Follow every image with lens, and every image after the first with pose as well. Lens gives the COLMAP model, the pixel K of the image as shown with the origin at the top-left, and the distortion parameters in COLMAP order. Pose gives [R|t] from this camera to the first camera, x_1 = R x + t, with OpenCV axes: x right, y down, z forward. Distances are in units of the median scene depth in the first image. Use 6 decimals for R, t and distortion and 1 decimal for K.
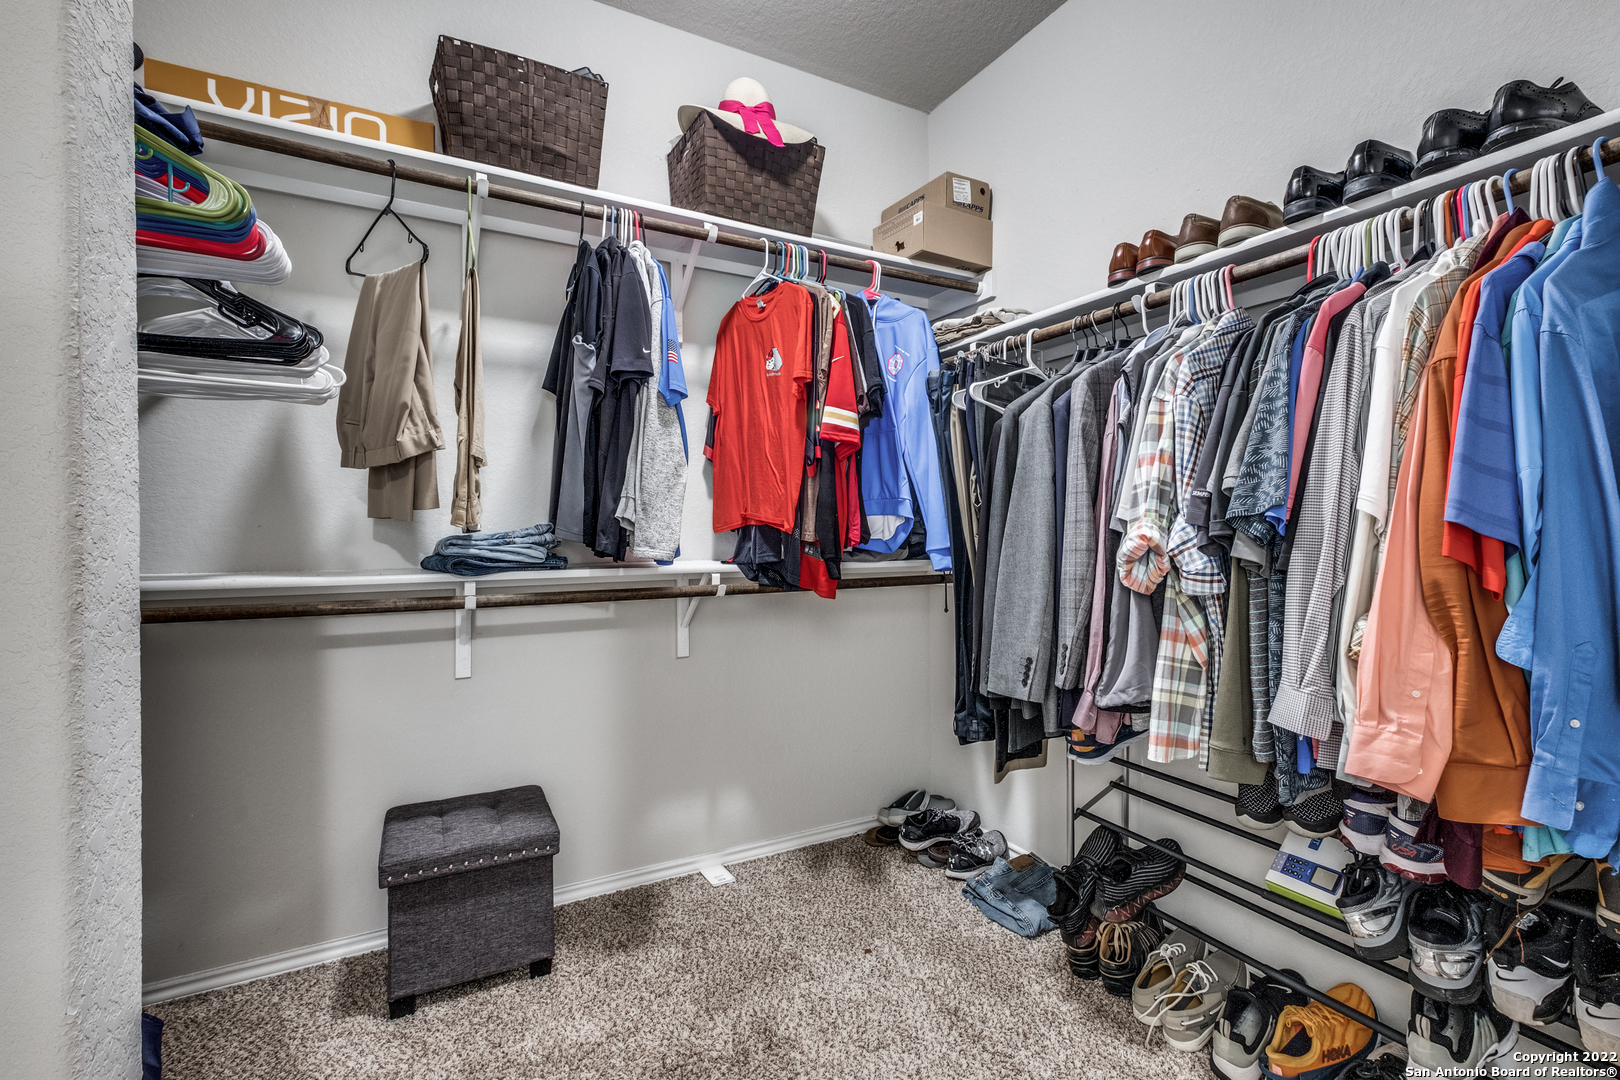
lens RADIAL K [[708.8, 0, 800.0], [0, 708.8, 542.0], [0, 0, 1]] dist [0.003573, 0.000265]
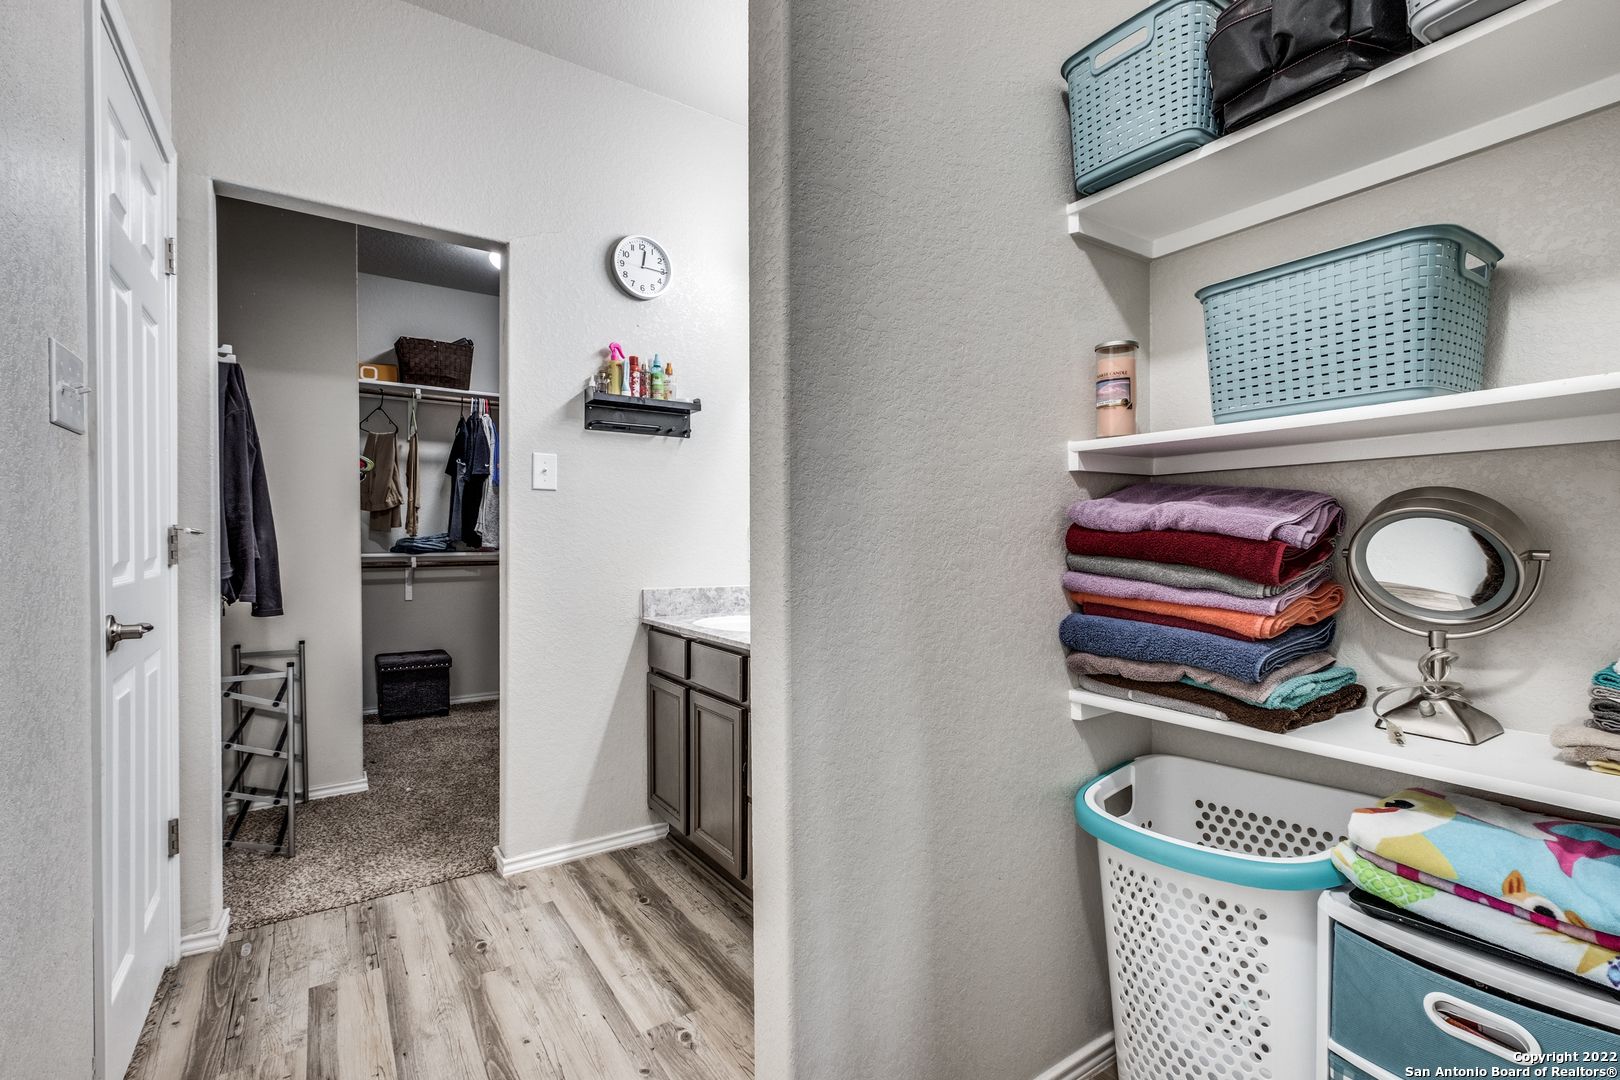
lens RADIAL K [[708.8, 0, 800.0], [0, 708.8, 542.0], [0, 0, 1]] dist [0.003573, 0.000265]
pose [[0.994680, -0.001077, 0.103010, 0.586278], [0.000985, 0.999999, 0.000942, 0.004384], [-0.103011, -0.000836, 0.994680, -1.512860]]
